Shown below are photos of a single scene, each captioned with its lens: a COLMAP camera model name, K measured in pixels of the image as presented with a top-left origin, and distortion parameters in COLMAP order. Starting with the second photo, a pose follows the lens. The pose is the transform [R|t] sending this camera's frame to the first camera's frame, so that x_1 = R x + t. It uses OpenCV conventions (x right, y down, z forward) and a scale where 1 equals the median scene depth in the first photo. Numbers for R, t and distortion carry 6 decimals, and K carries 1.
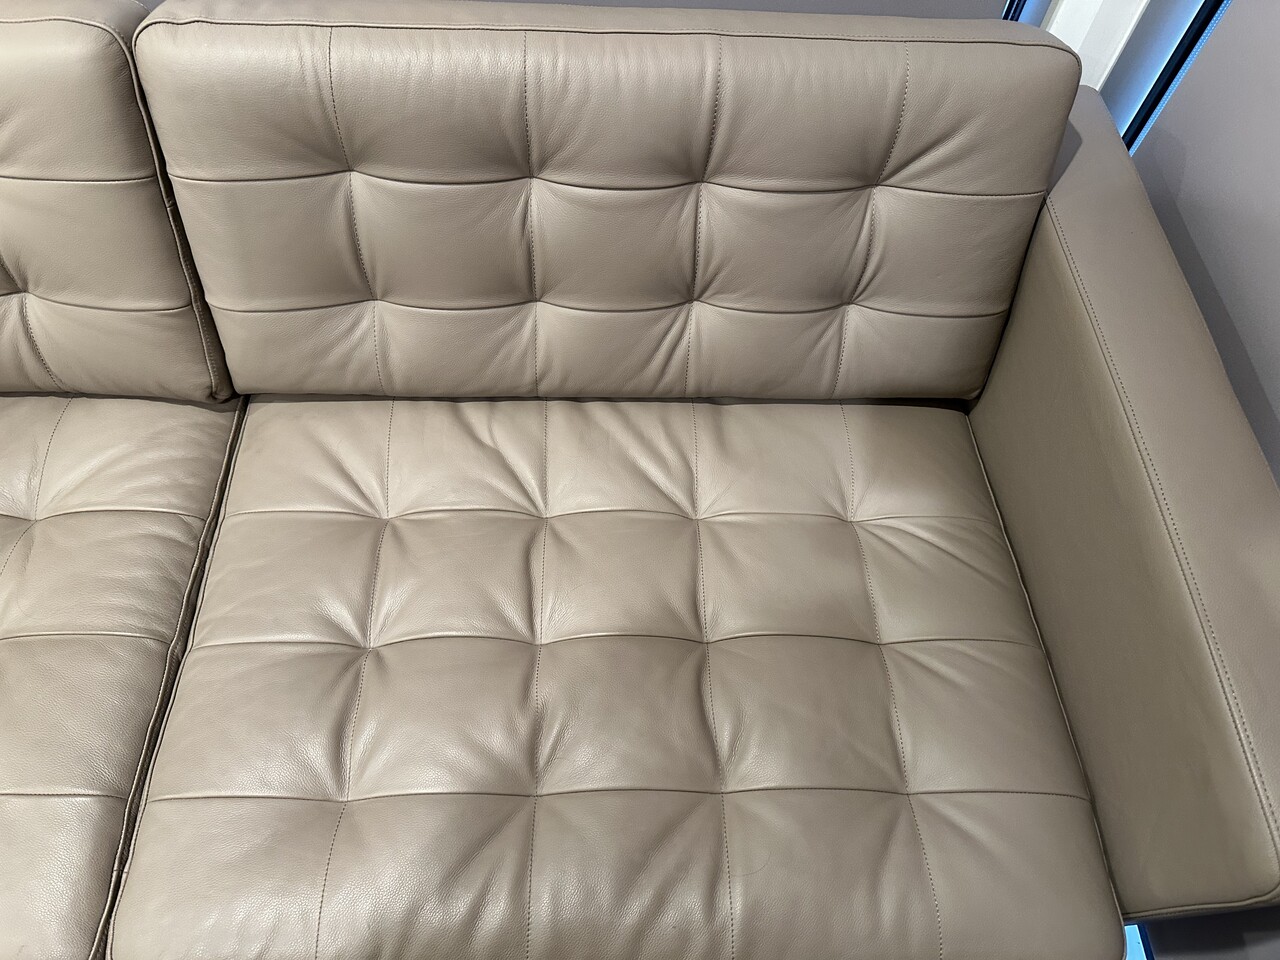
lens RADIAL K [[911.4, 0, 640.0], [0, 911.4, 480.0], [0, 0, 1]] dist [0.004399, -0.000442]
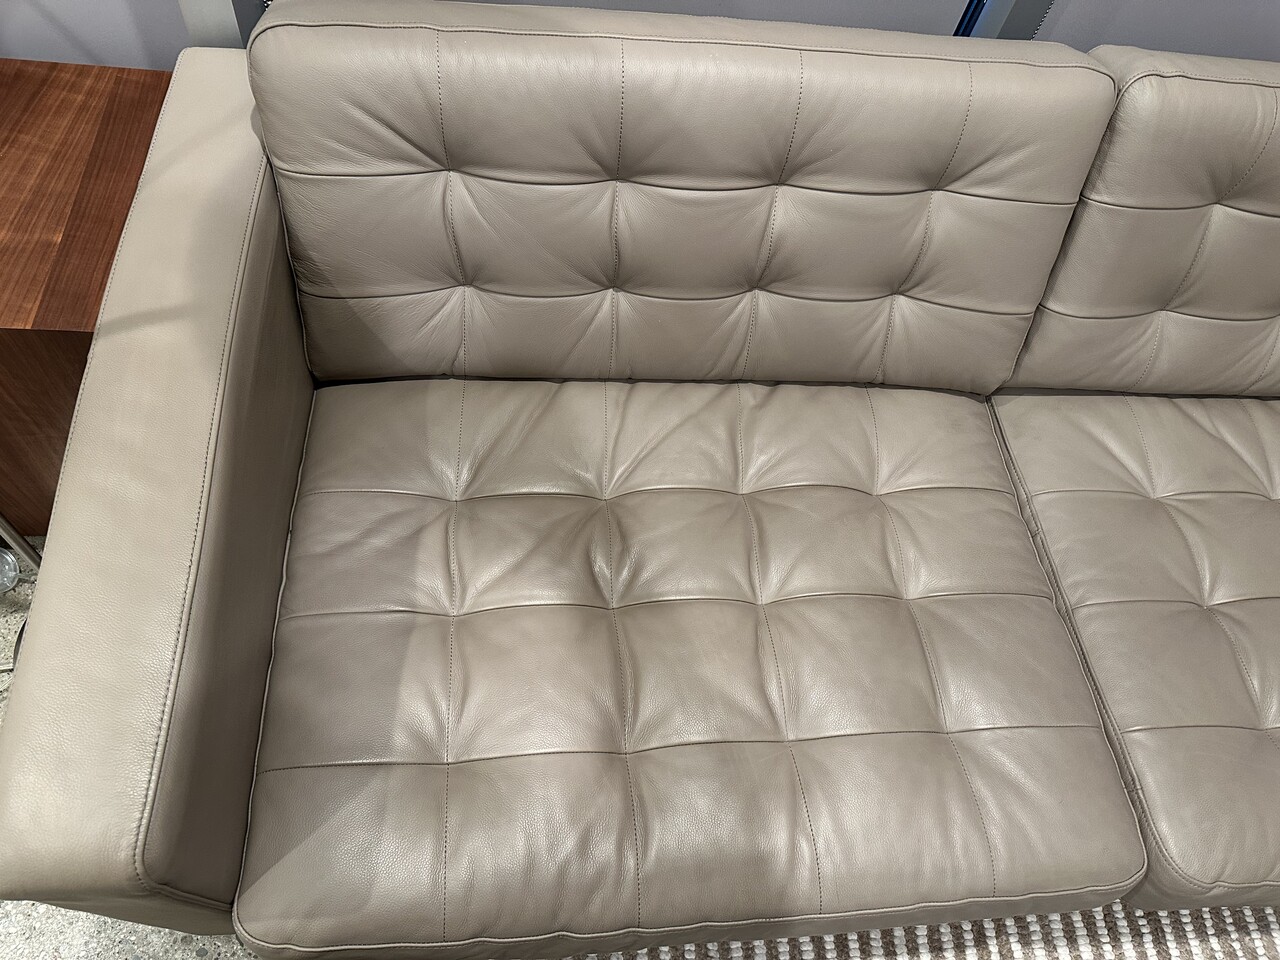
lens RADIAL K [[857.6, 0, 640.0], [0, 857.6, 480.0], [0, 0, 1]] dist [-0.005688, -0.001764]
pose [[0.996733, 0.013491, 0.079627, -0.948372], [-0.015967, 0.999406, 0.030537, -0.003155], [-0.079167, -0.031709, 0.996357, -0.042543]]
